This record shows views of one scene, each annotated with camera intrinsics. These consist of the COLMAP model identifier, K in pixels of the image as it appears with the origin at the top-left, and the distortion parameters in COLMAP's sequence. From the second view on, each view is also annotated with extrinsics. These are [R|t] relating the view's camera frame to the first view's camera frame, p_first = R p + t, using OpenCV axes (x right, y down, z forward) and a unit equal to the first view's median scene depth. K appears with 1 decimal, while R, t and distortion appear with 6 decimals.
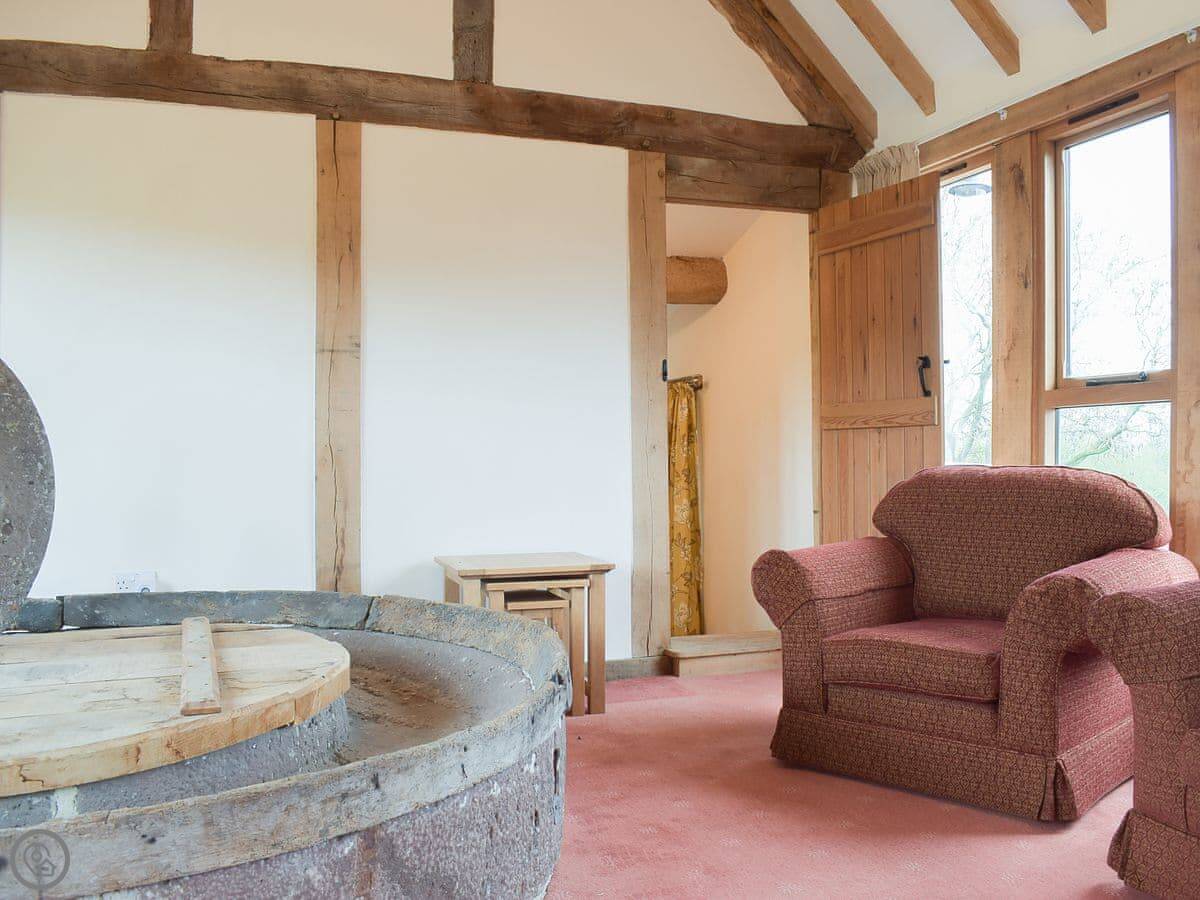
lens RADIAL K [[1041.1, 0, 607.4], [0, 1041.1, 437.9], [0, 0, 1]] dist [-0.095851, 0.020441]
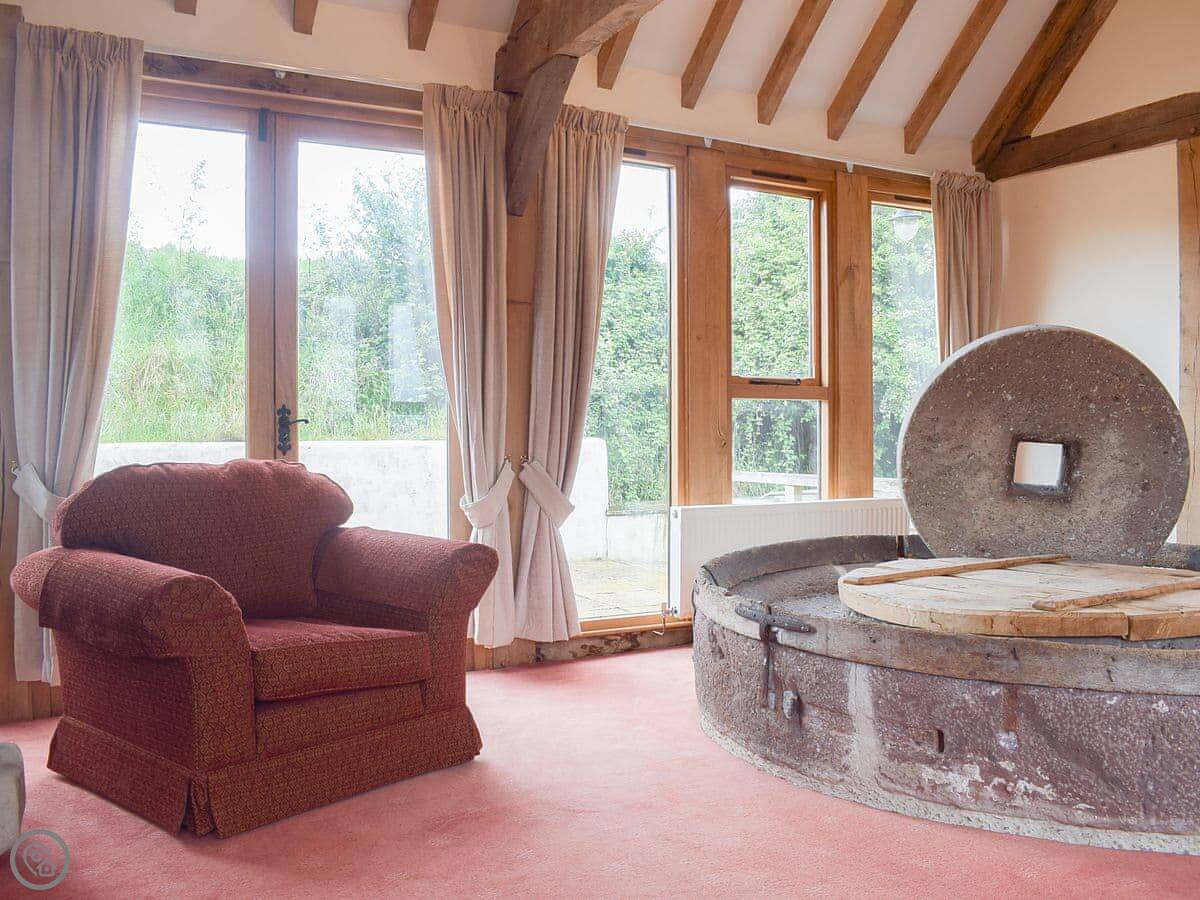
lens RADIAL K [[1041.1, 0, 602.5], [0, 1041.1, 451.2], [0, 0, 1]] dist [-0.095851, 0.020441]
pose [[0.118831, 0.013322, -0.992825, 0.622377], [0.023343, 0.999596, 0.016207, 0.005291], [0.992640, -0.025101, 0.118472, 0.136753]]
